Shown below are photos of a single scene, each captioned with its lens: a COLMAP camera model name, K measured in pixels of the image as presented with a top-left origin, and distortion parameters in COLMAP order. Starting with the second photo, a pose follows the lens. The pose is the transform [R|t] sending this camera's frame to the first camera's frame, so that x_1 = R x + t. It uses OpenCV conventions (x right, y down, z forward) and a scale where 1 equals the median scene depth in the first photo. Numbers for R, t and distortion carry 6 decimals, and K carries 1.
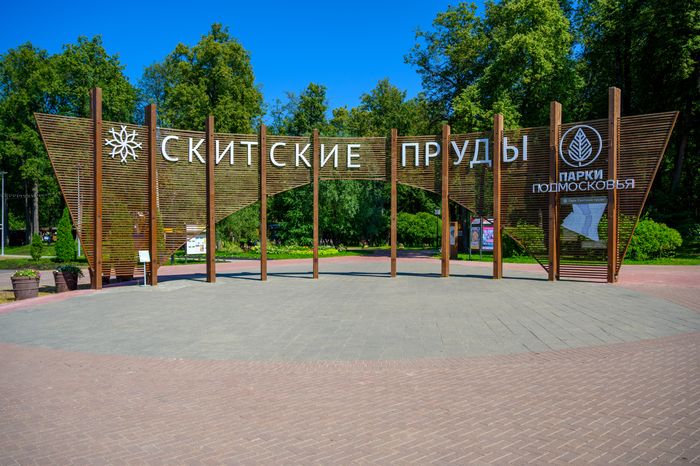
lens RADIAL K [[597.2, 0, 350.3], [0, 597.2, 235.3], [0, 0, 1]] dist [-0.020101, -0.001084]
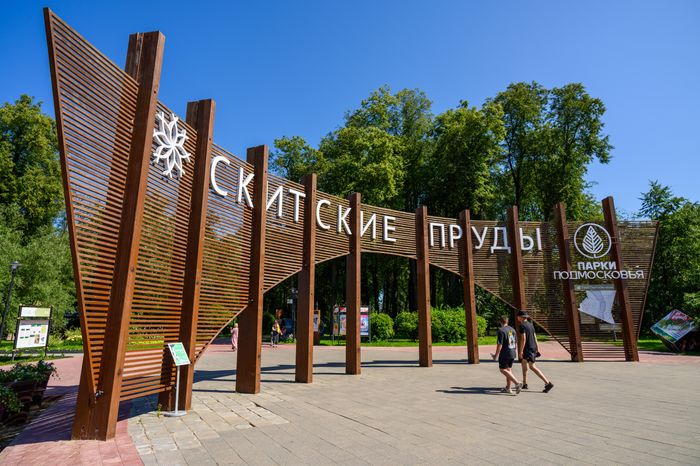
lens RADIAL K [[418.8, 0, 349.8], [0, 418.8, 230.8], [0, 0, 1]] dist [-0.001694, -0.001722]
pose [[0.808119, 0.128720, 0.574783, -0.420143], [0.003059, 0.974899, -0.222625, 0.011638], [-0.589012, 0.181666, 0.787441, 0.551987]]
